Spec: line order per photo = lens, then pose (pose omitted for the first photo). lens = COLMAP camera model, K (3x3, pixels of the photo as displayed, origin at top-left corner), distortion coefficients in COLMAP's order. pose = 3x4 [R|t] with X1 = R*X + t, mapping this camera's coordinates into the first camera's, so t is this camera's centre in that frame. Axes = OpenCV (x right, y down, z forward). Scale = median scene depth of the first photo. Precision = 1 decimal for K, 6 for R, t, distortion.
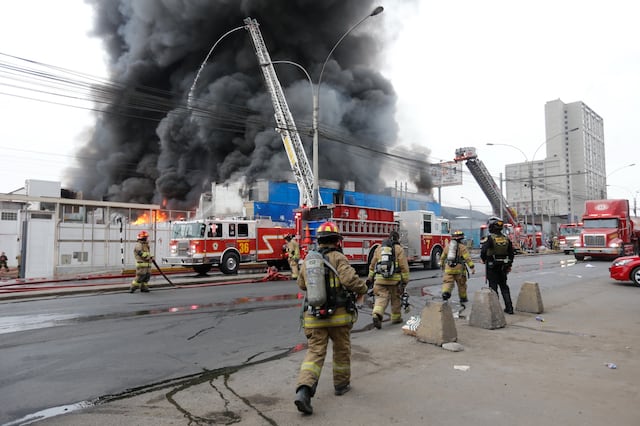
lens RADIAL K [[470.0, 0, 319.2], [0, 470.0, 224.7], [0, 0, 1]] dist [0.004014, 0.007627]
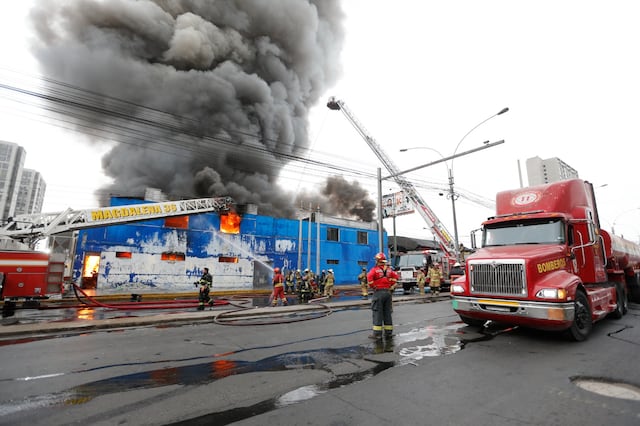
lens RADIAL K [[315.3, 0, 320.0], [0, 315.3, 213.0], [0, 0, 1]] dist [-0.042791, 0.000313]
pose [[0.984094, -0.021232, -0.176377, 0.468715], [-0.004653, 0.989411, -0.145065, 0.018709], [0.177589, 0.143579, 0.973574, 0.700017]]
